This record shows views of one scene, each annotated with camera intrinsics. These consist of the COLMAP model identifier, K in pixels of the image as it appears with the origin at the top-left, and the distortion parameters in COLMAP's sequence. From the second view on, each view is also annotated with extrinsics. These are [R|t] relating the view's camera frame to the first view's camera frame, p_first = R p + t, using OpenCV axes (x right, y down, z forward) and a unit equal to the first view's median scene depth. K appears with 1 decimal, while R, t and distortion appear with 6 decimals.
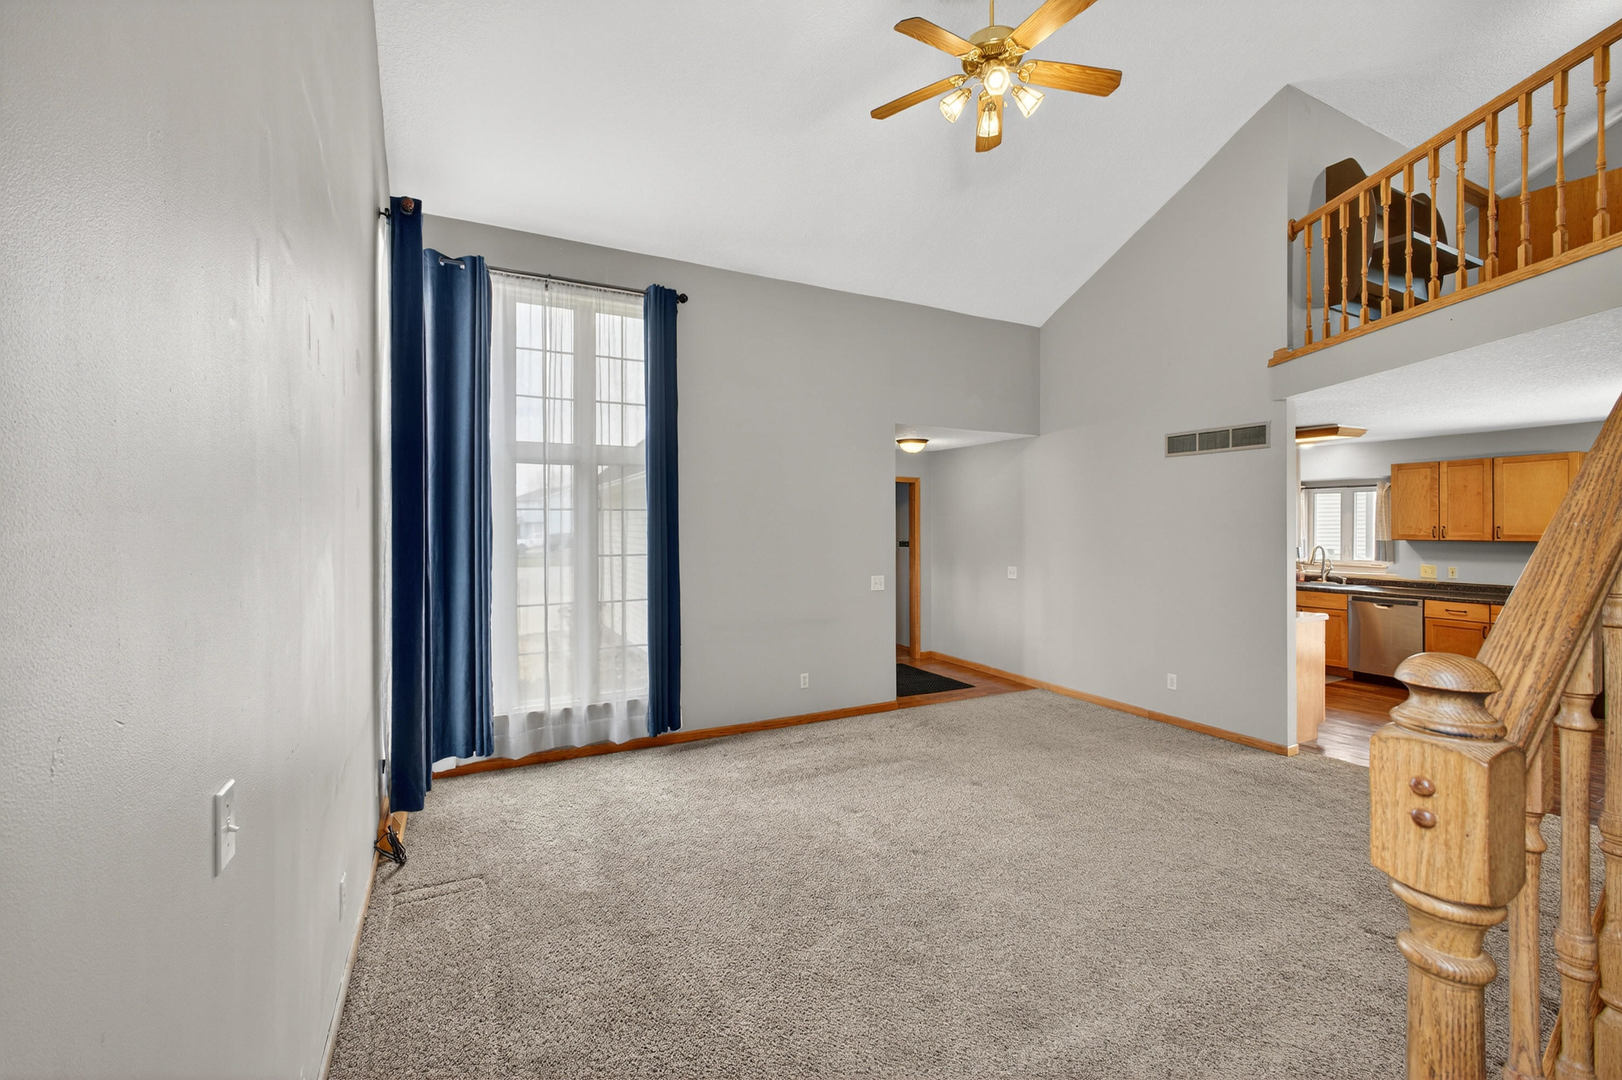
lens RADIAL K [[690.1, 0, 813.2], [0, 690.1, 525.1], [0, 0, 1]] dist [-0.015963, 0.004948]
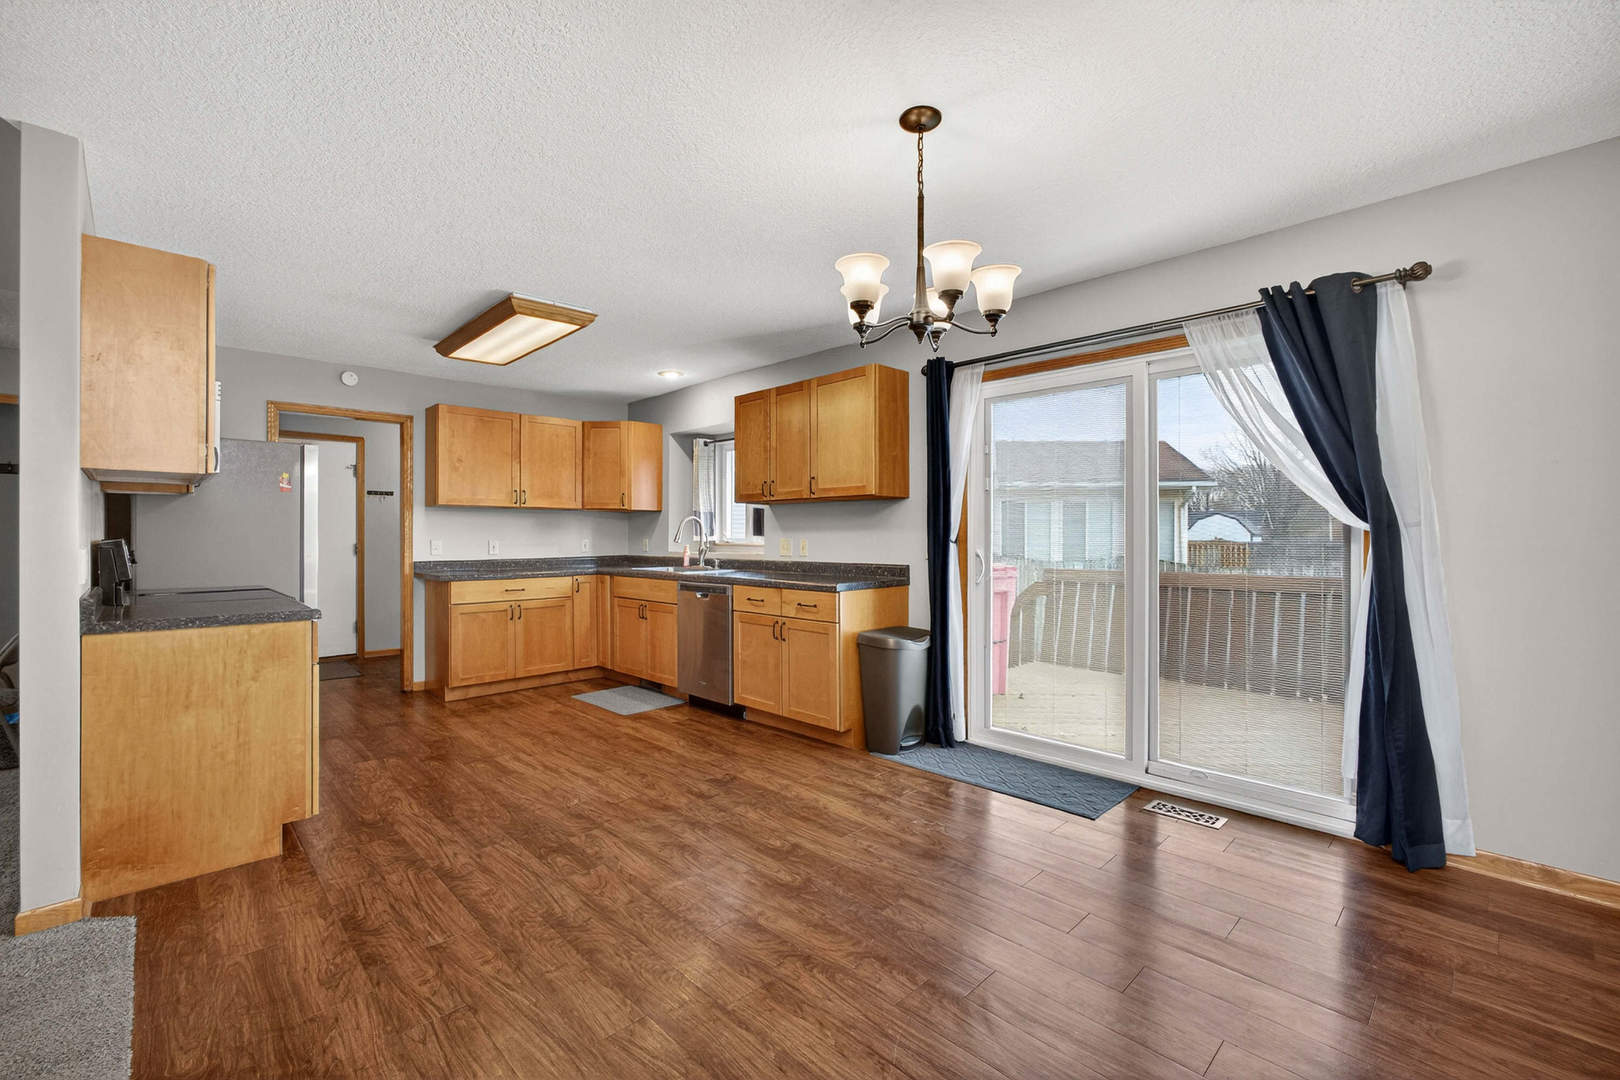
lens RADIAL K [[689.3, 0, 817.7], [0, 689.3, 526.5], [0, 0, 1]] dist [-0.015963, 0.004948]
pose [[0.955455, 0.003477, 0.295117, 0.794707], [0.000375, 0.999915, -0.012996, 0.061594], [-0.295137, 0.012528, 0.955373, 0.324044]]
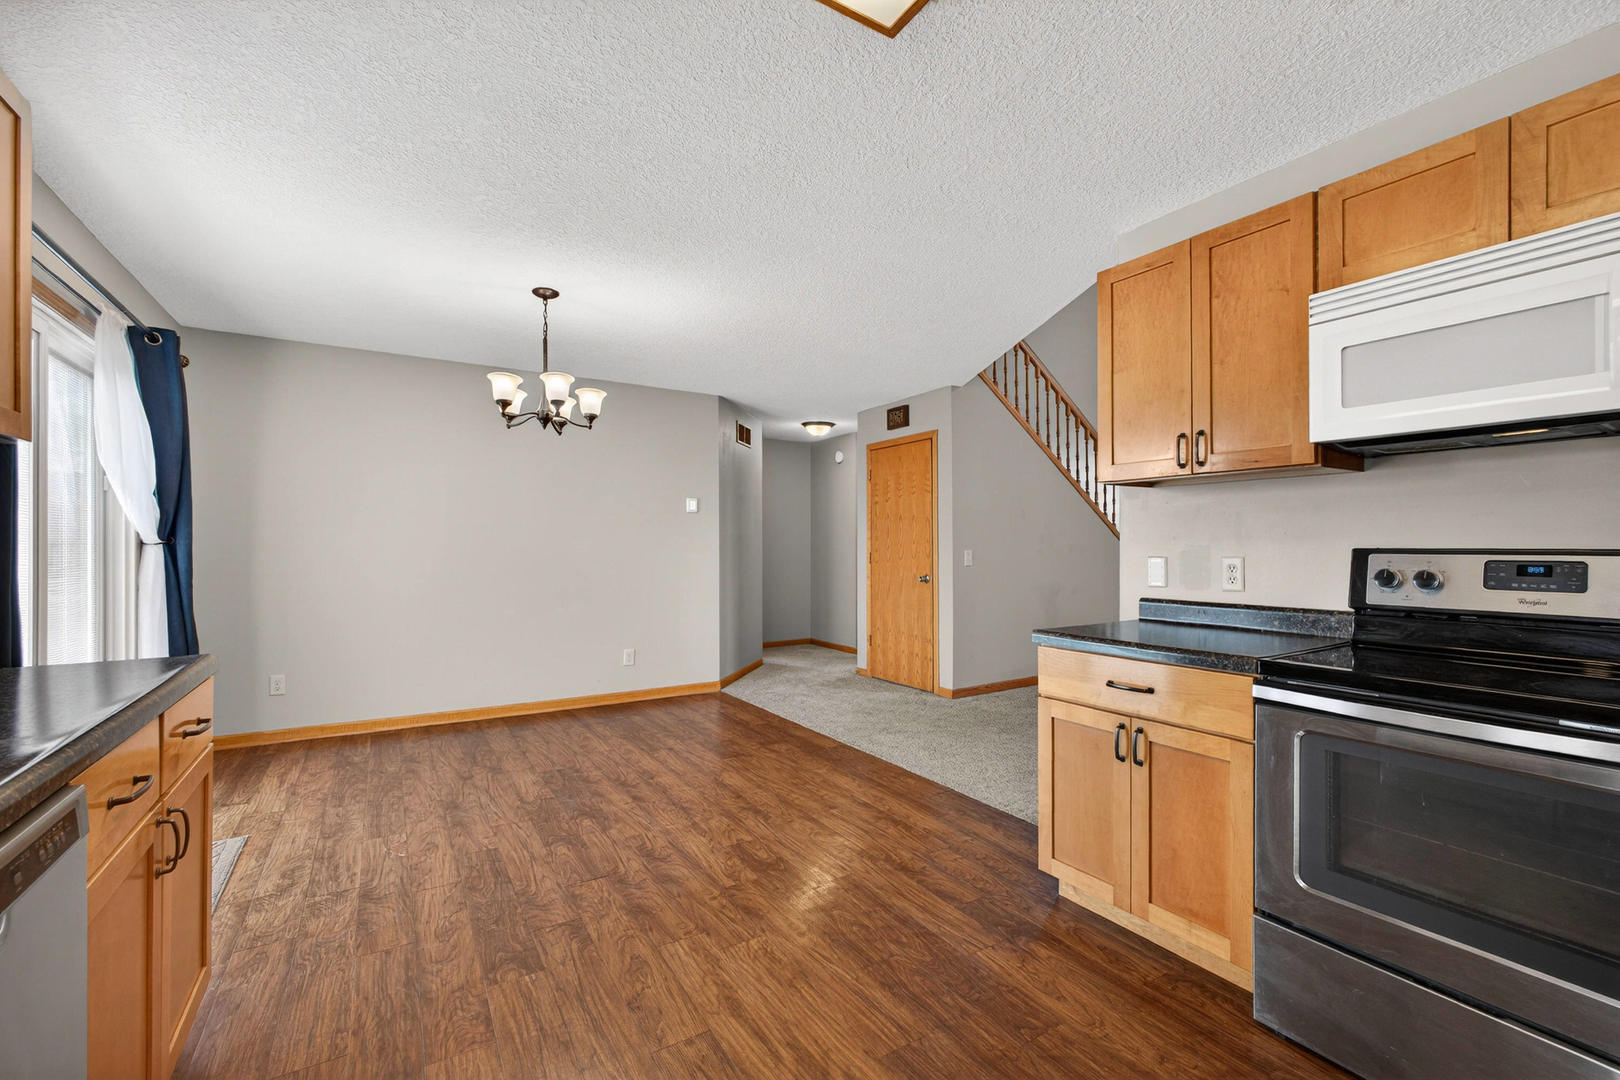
lens RADIAL K [[689.3, 0, 811.9], [0, 689.3, 539.5], [0, 0, 1]] dist [-0.015963, 0.004948]
pose [[-0.997215, 0.001759, -0.074554, 0.770980], [0.002377, 0.999964, -0.008199, 0.061494], [0.074537, -0.008354, -0.997183, 1.191746]]
